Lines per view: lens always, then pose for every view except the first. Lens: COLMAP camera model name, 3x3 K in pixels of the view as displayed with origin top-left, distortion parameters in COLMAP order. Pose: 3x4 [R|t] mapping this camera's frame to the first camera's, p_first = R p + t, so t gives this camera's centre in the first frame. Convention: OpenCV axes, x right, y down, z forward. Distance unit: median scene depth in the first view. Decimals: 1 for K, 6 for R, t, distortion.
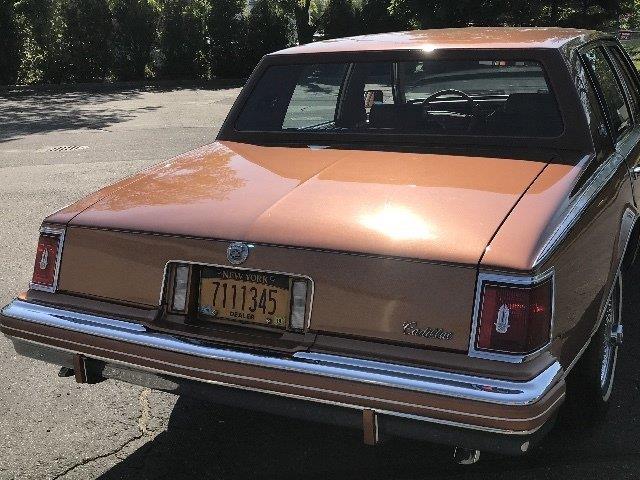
lens RADIAL K [[940.8, 0, 320.0], [0, 940.8, 240.0], [0, 0, 1]] dist [0.218944, -0.822147]
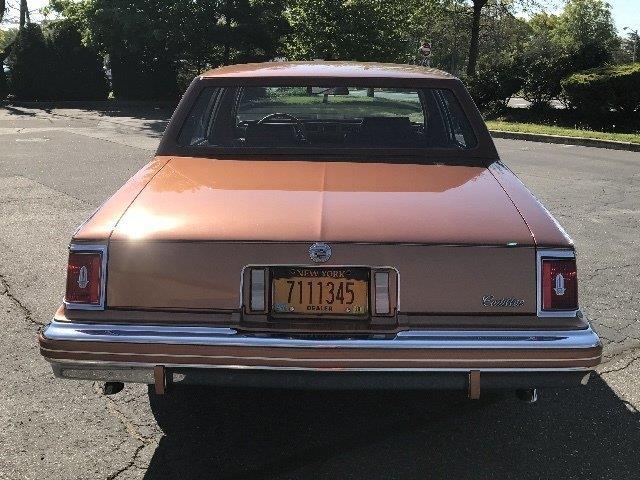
lens RADIAL K [[829.4, 0, 320.0], [0, 829.4, 213.2], [0, 0, 1]] dist [0.031389, 0.021618]
pose [[0.867577, -0.048887, 0.494894, -0.556459], [0.070521, 0.997194, -0.025122, -0.007373], [-0.492277, 0.056695, 0.868590, 0.143108]]
